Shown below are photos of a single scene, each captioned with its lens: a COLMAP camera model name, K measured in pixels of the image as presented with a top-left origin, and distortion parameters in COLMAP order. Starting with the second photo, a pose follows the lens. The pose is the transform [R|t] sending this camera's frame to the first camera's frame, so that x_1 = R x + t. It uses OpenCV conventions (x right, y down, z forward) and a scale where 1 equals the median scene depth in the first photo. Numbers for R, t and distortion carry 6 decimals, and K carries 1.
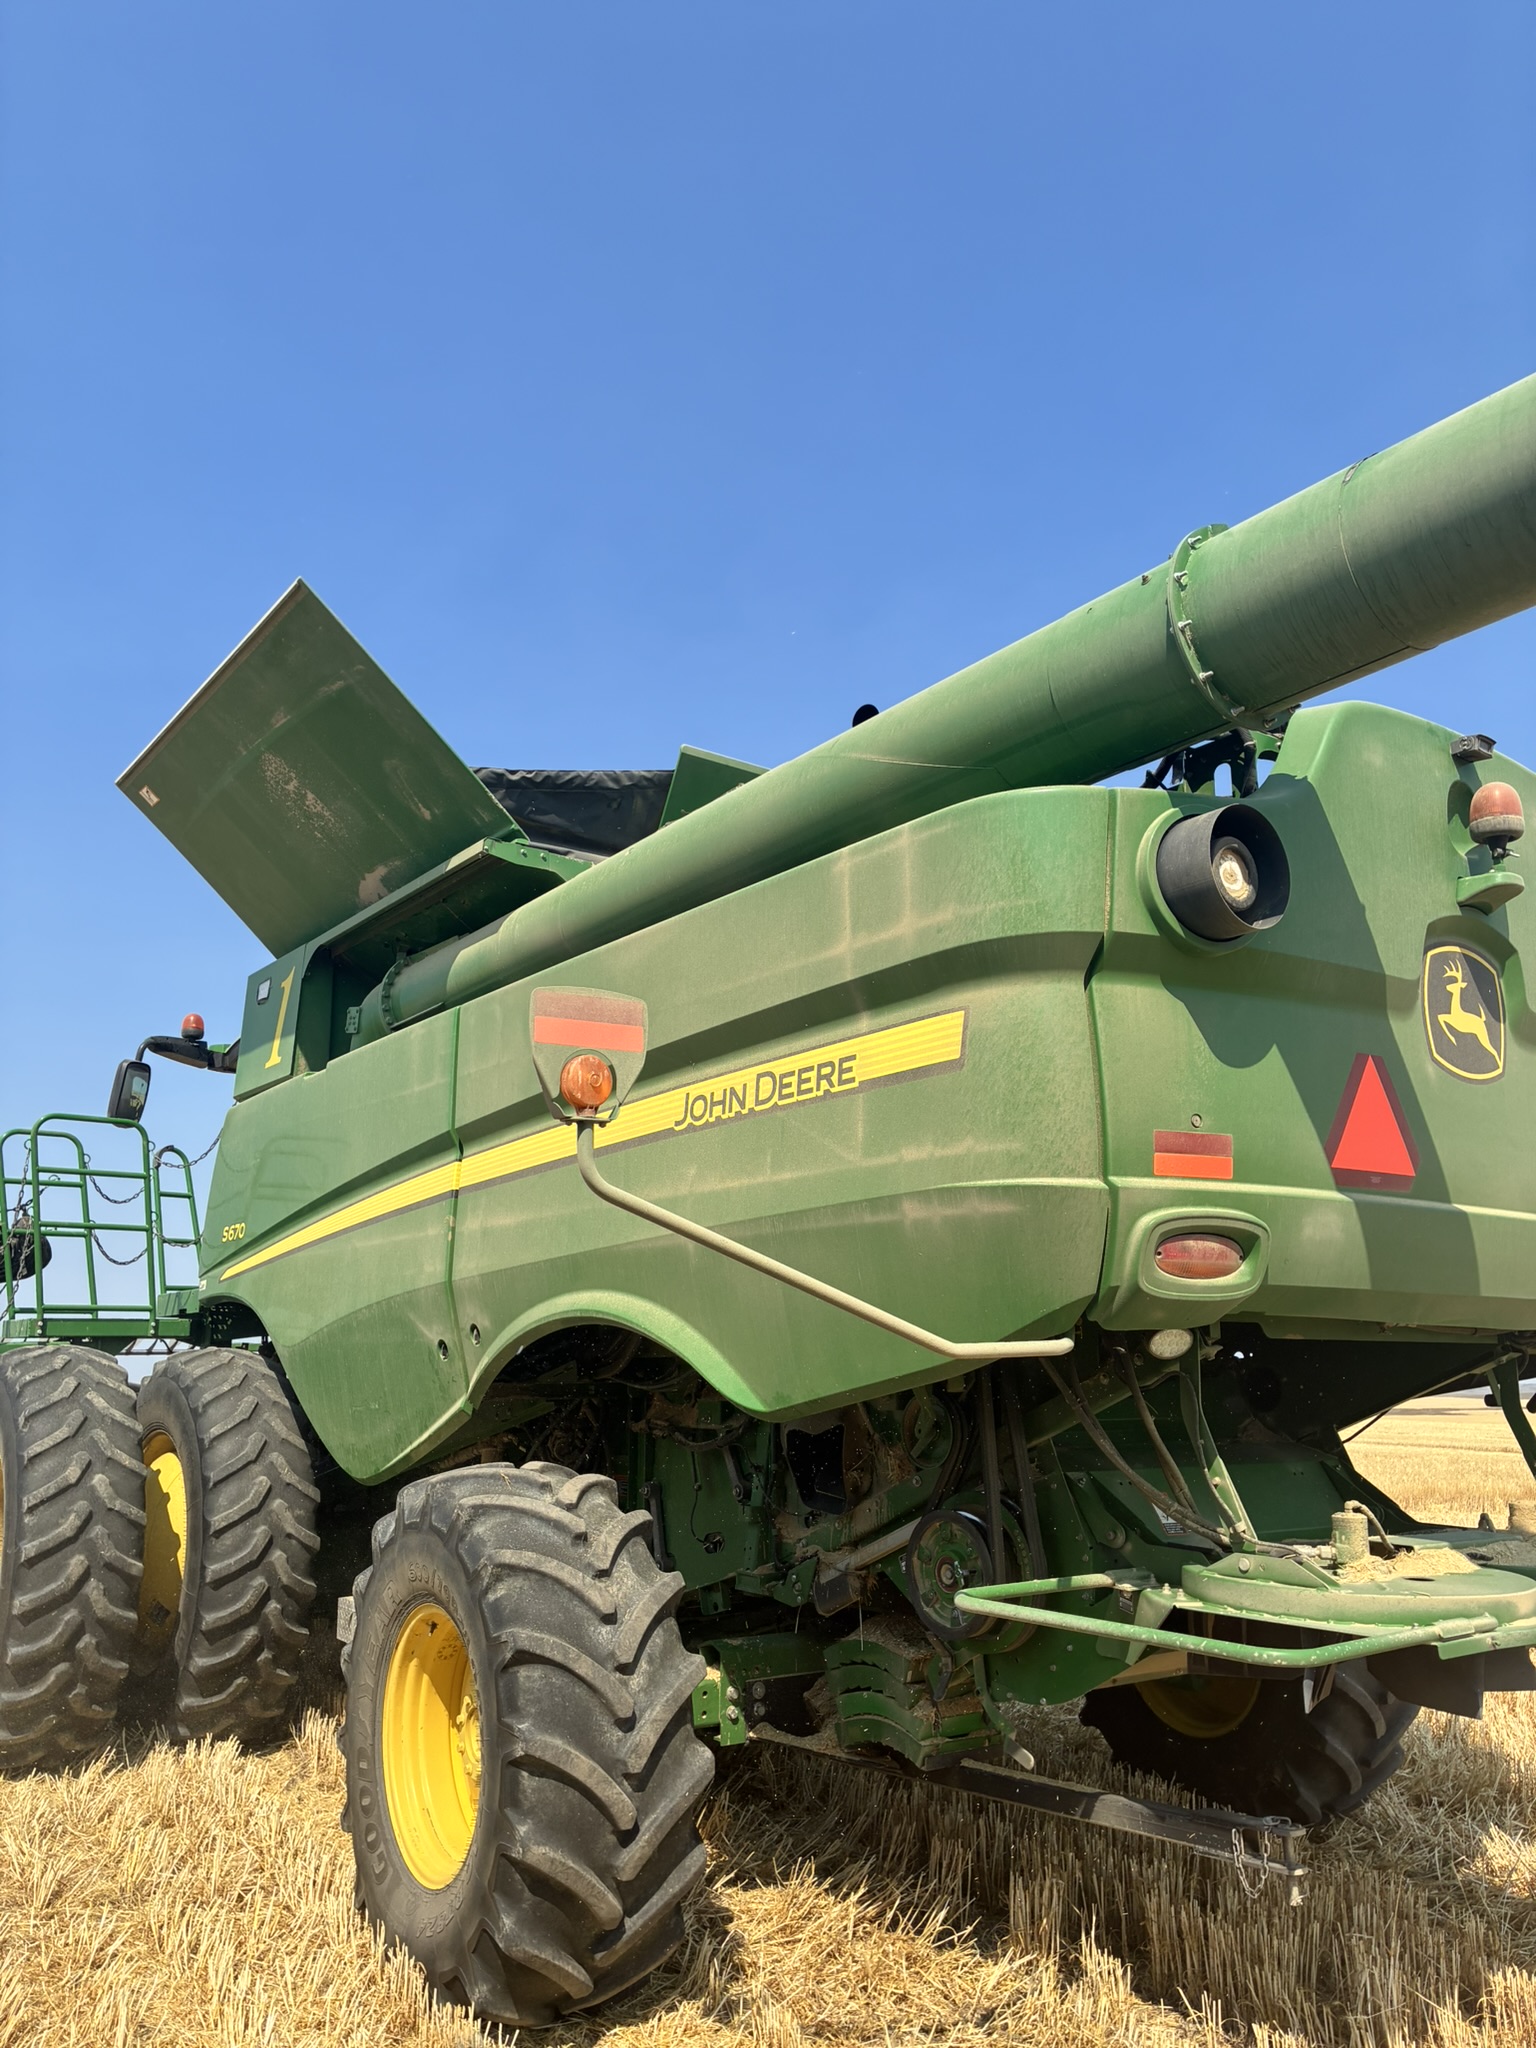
lens RADIAL K [[1556.1, 0, 762.1], [0, 1556.1, 1029.1], [0, 0, 1]] dist [0.023733, -0.008889]
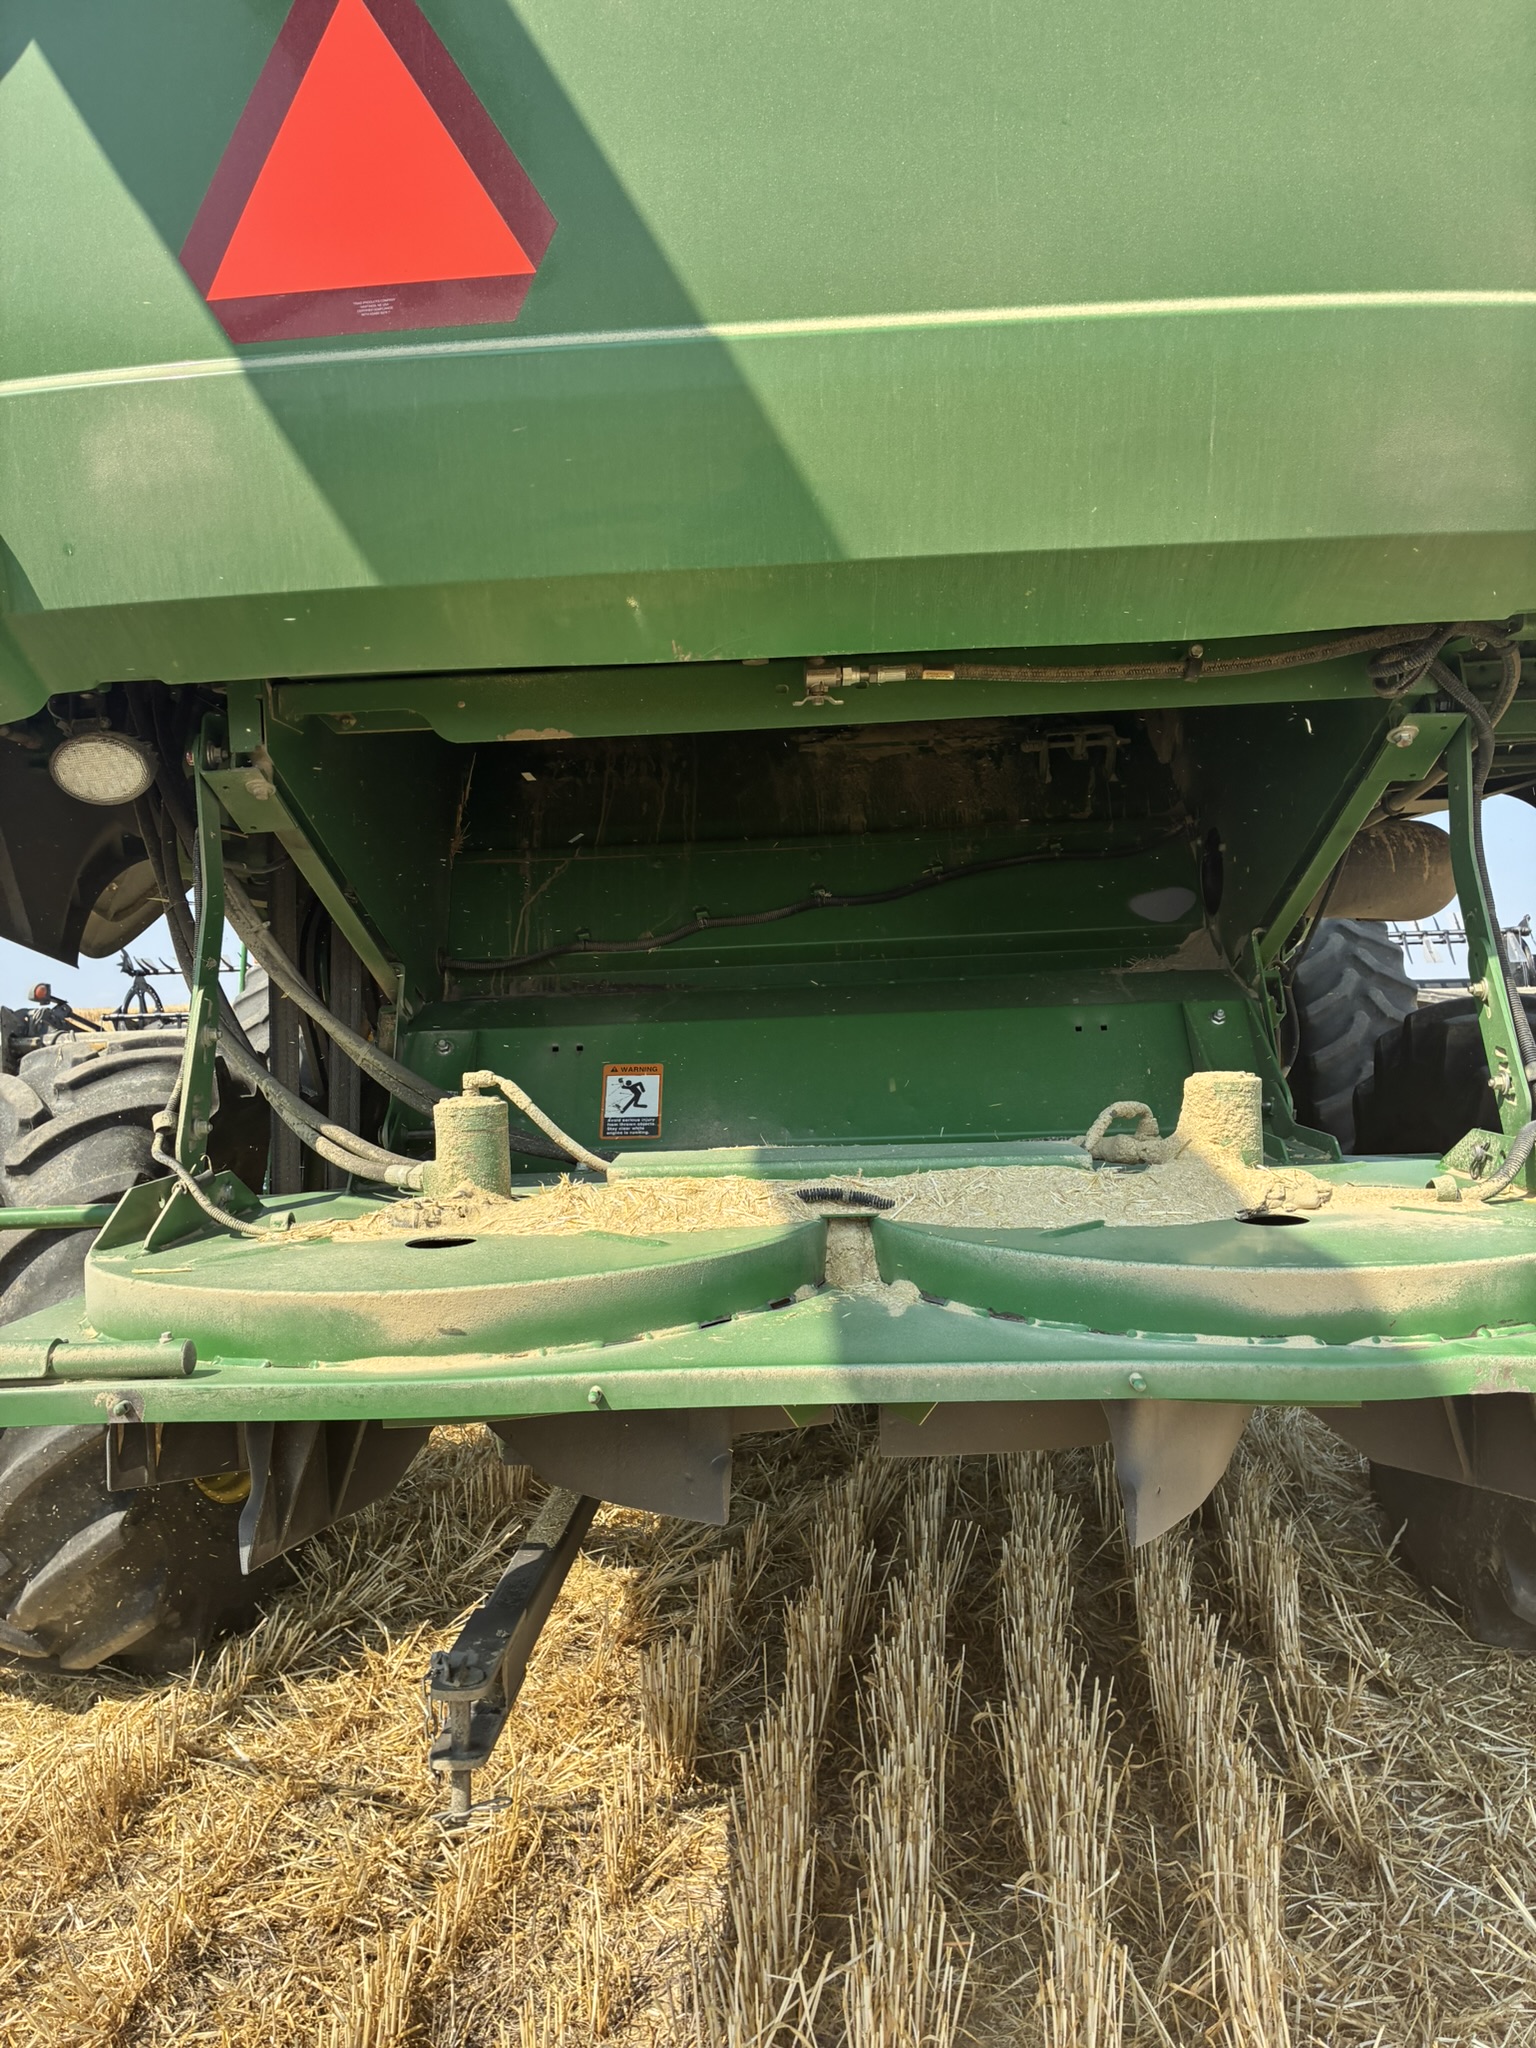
lens RADIAL K [[1556.1, 0, 752.5], [0, 1556.1, 1041.4], [0, 0, 1]] dist [0.023733, -0.008889]
pose [[0.774237, -0.019438, -0.632597, 0.705127], [0.175572, 0.966894, 0.185174, 0.217361], [0.608055, -0.254435, 0.752019, 0.689304]]
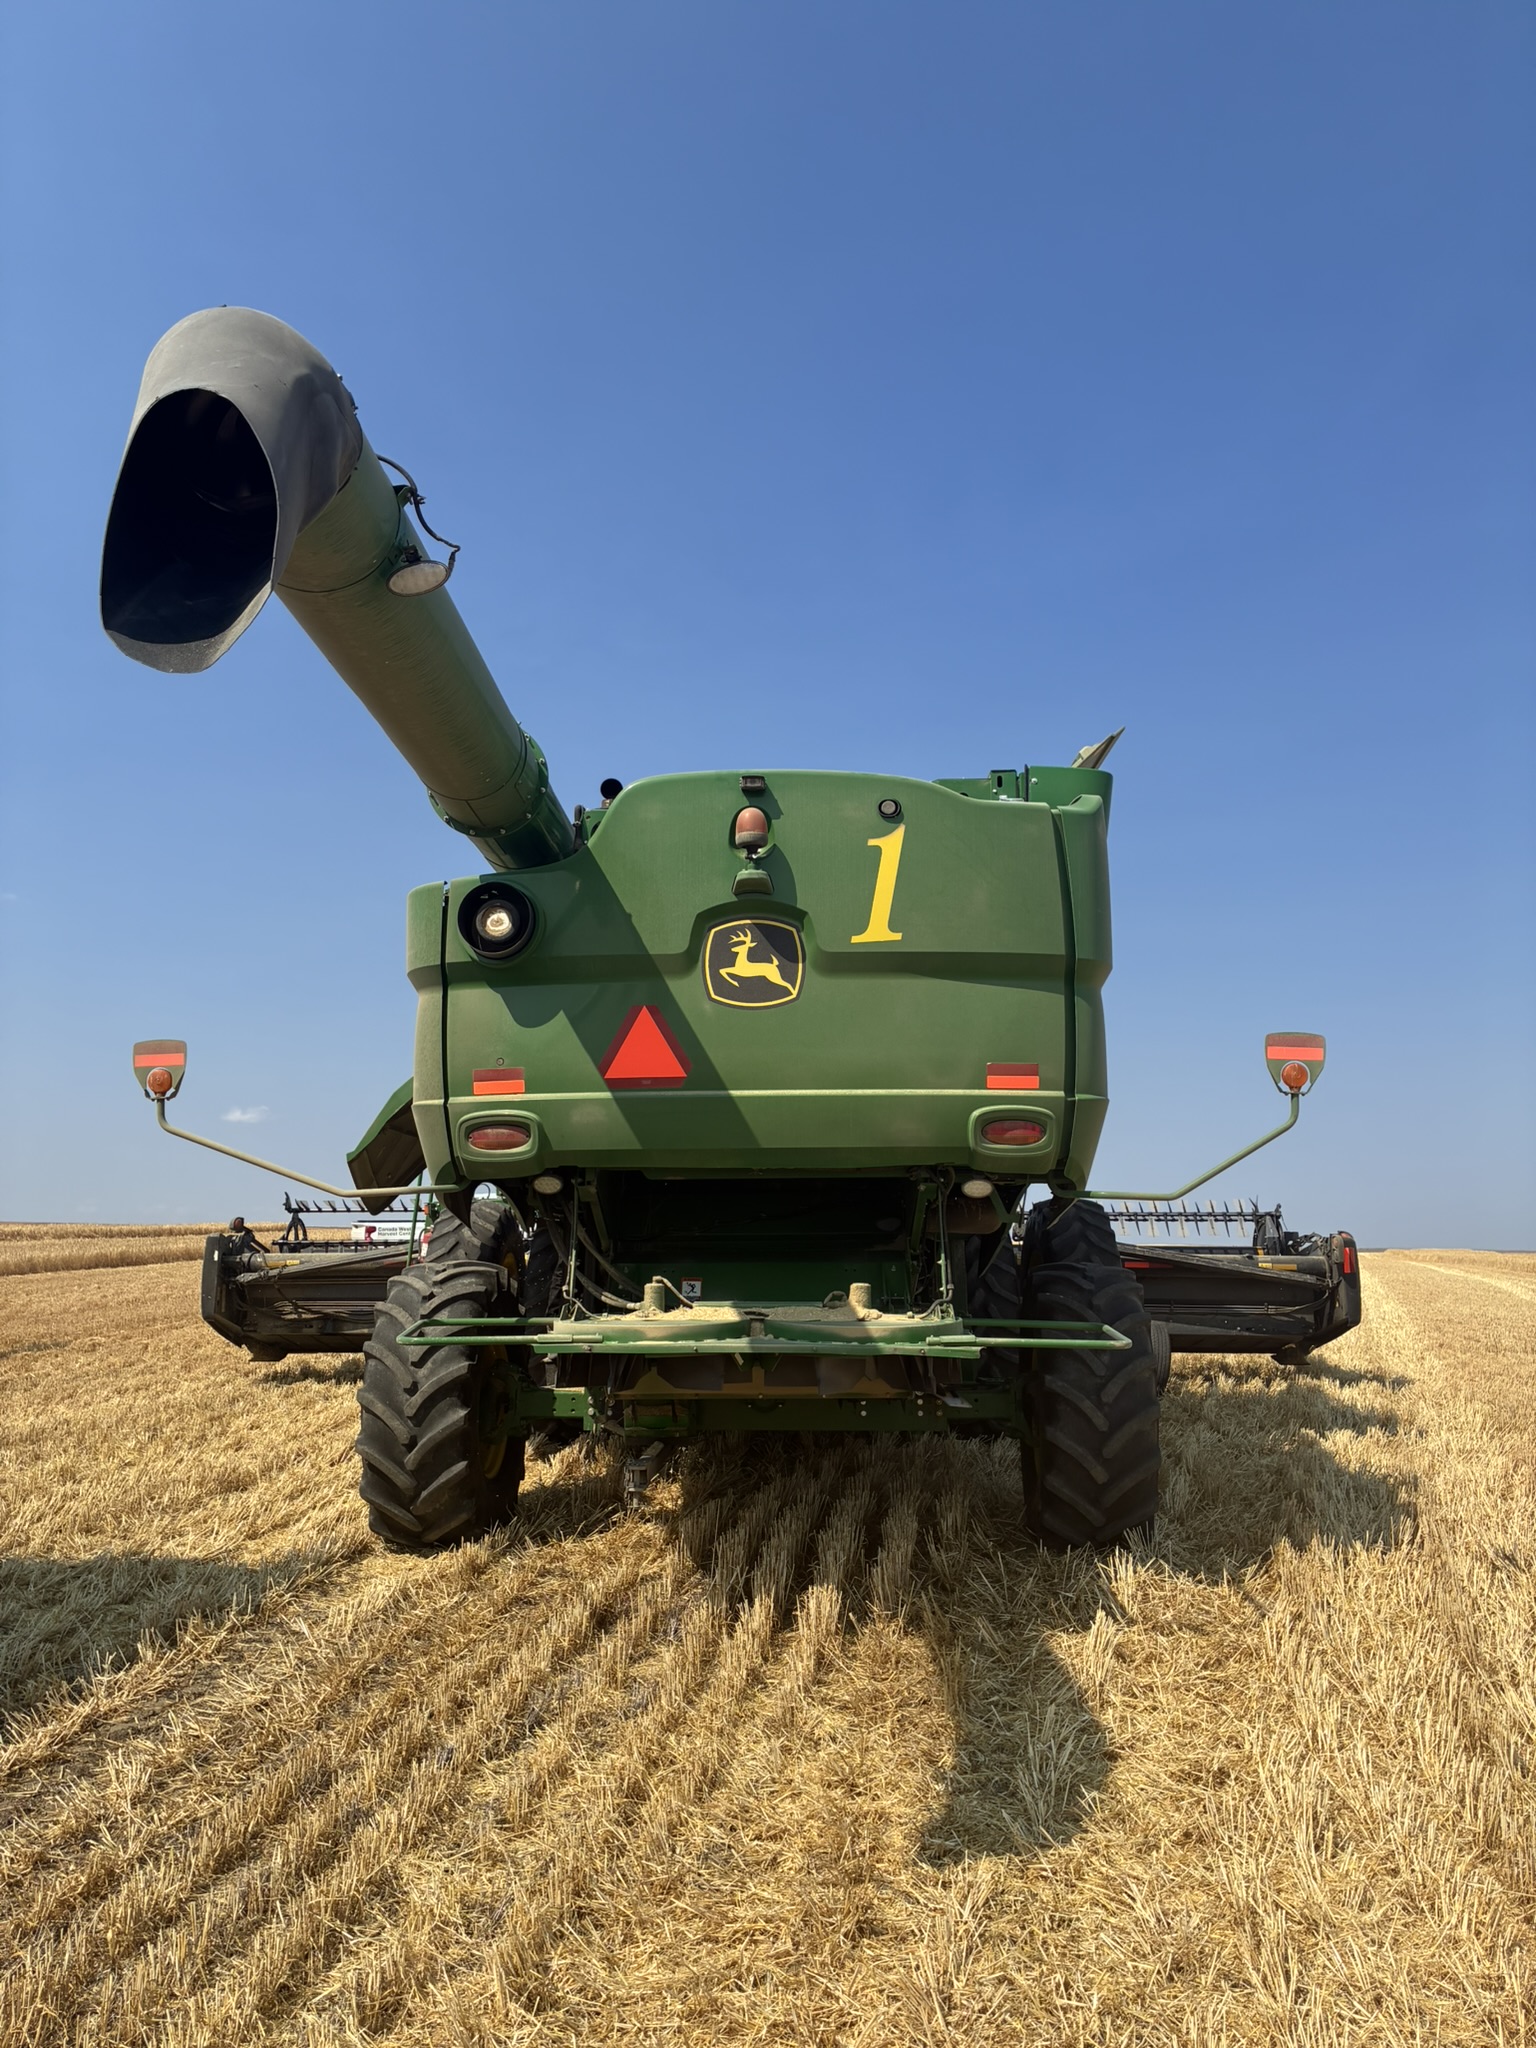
lens RADIAL K [[1556.1, 0, 775.5], [0, 1556.1, 1005.3], [0, 0, 1]] dist [0.023733, -0.008889]
pose [[0.789673, -0.100159, -0.605297, 1.456761], [0.139635, 0.990033, 0.018347, 0.005636], [0.597427, -0.099009, 0.795788, -0.199881]]
